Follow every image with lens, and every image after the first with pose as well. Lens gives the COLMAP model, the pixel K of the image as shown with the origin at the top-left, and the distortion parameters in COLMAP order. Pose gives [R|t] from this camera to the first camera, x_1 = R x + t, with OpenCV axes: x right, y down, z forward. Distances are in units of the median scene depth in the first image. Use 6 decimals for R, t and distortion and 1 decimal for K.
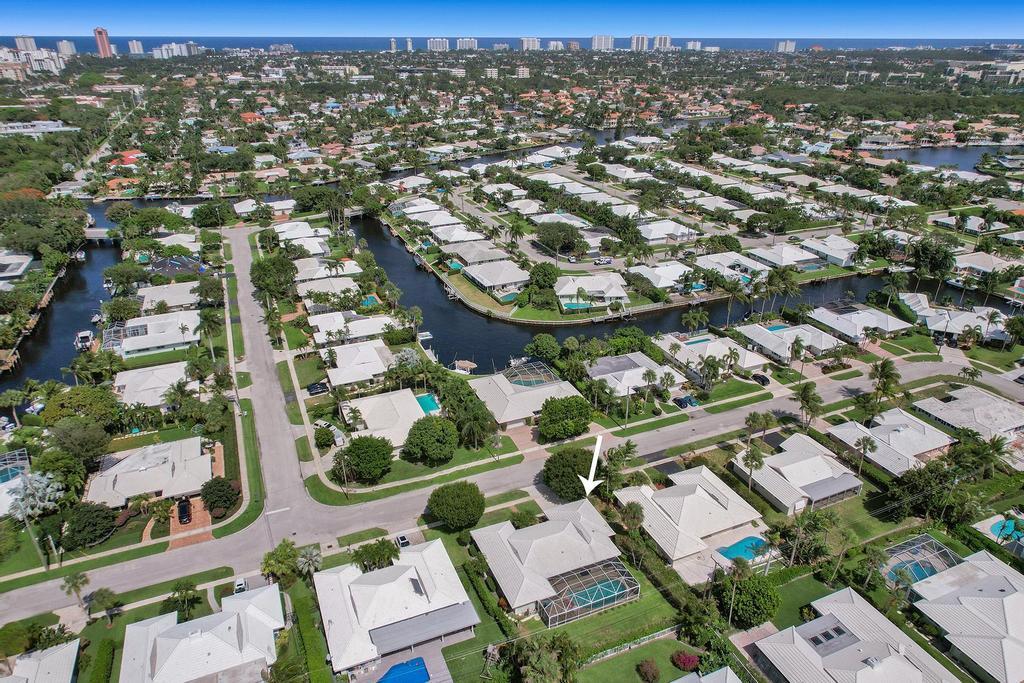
lens RADIAL K [[657.5, 0, 512.0], [0, 657.5, 341.5], [0, 0, 1]] dist [-0.077752, 0.071465]
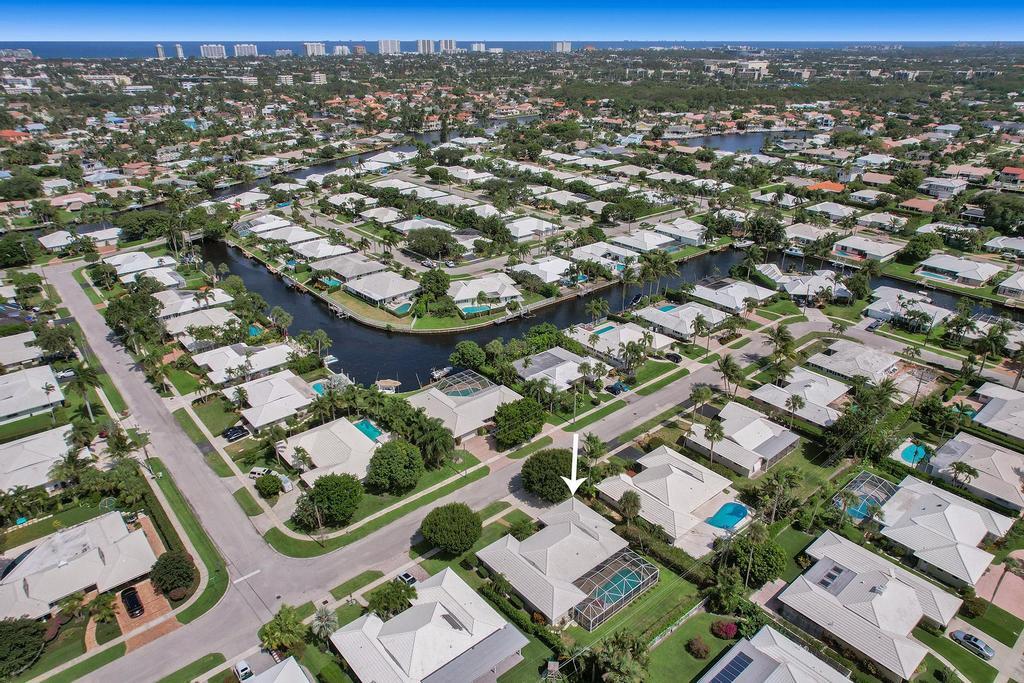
lens RADIAL K [[657.5, 0, 512.0], [0, 657.5, 341.5], [0, 0, 1]] dist [-0.077752, 0.071465]
pose [[0.955816, -0.126243, 0.265477, -0.111497], [0.127383, 0.991769, 0.012992, -0.011534], [-0.264932, 0.021399, 0.964030, 0.026703]]
